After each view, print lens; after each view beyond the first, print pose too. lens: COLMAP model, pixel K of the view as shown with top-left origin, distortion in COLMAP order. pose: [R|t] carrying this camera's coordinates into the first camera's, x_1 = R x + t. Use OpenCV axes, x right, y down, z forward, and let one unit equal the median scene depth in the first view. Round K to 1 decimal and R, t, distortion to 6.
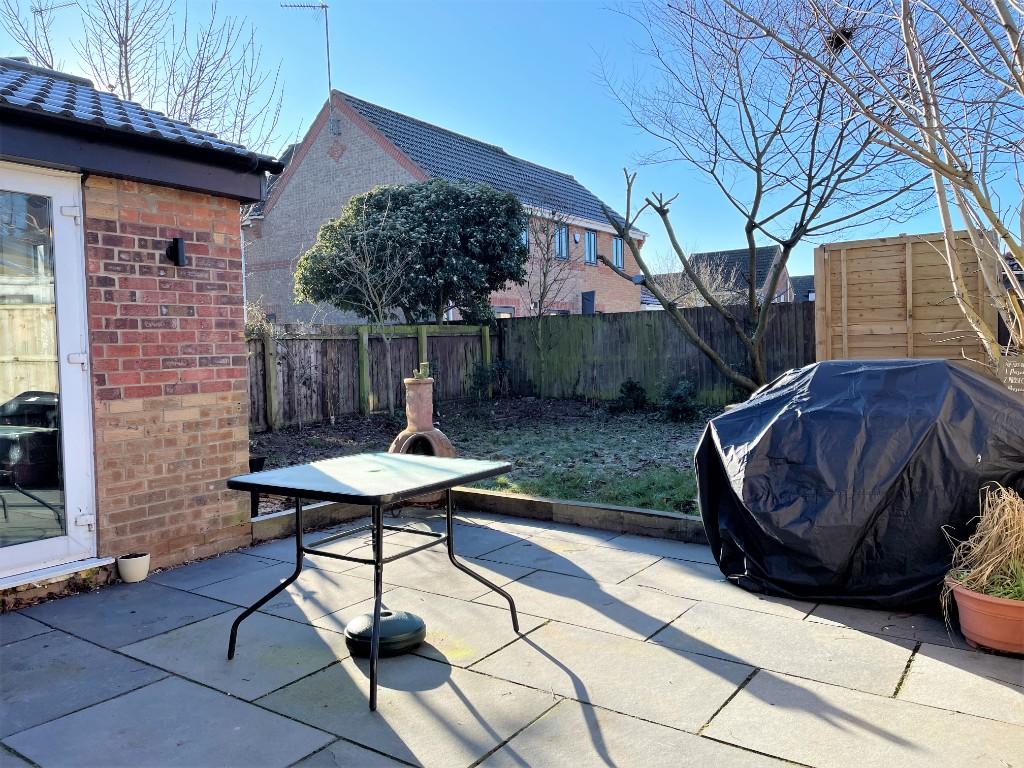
lens RADIAL K [[772.9, 0, 510.4], [0, 772.9, 379.8], [0, 0, 1]] dist [0.093691, -0.130213]
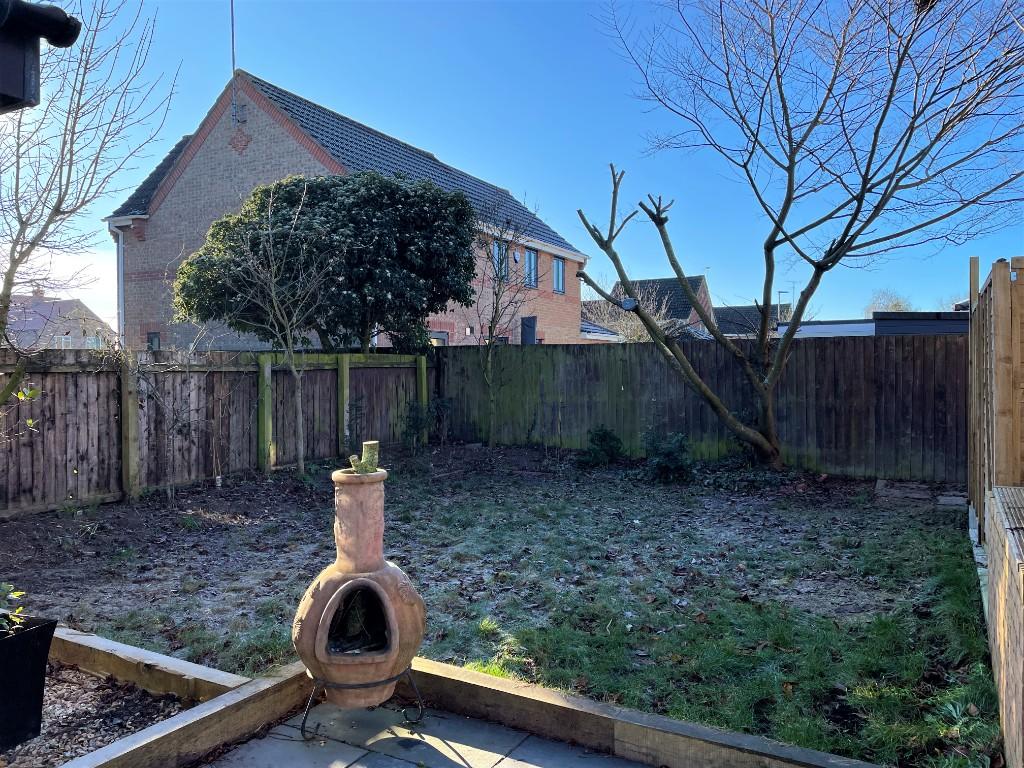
lens RADIAL K [[772.9, 0, 510.4], [0, 772.9, 379.8], [0, 0, 1]] dist [0.093691, -0.130213]
pose [[0.993428, 0.019654, 0.112760, -0.035740], [-0.016350, 0.999412, -0.030150, -0.024381], [-0.113286, 0.028108, 0.993165, 0.208479]]
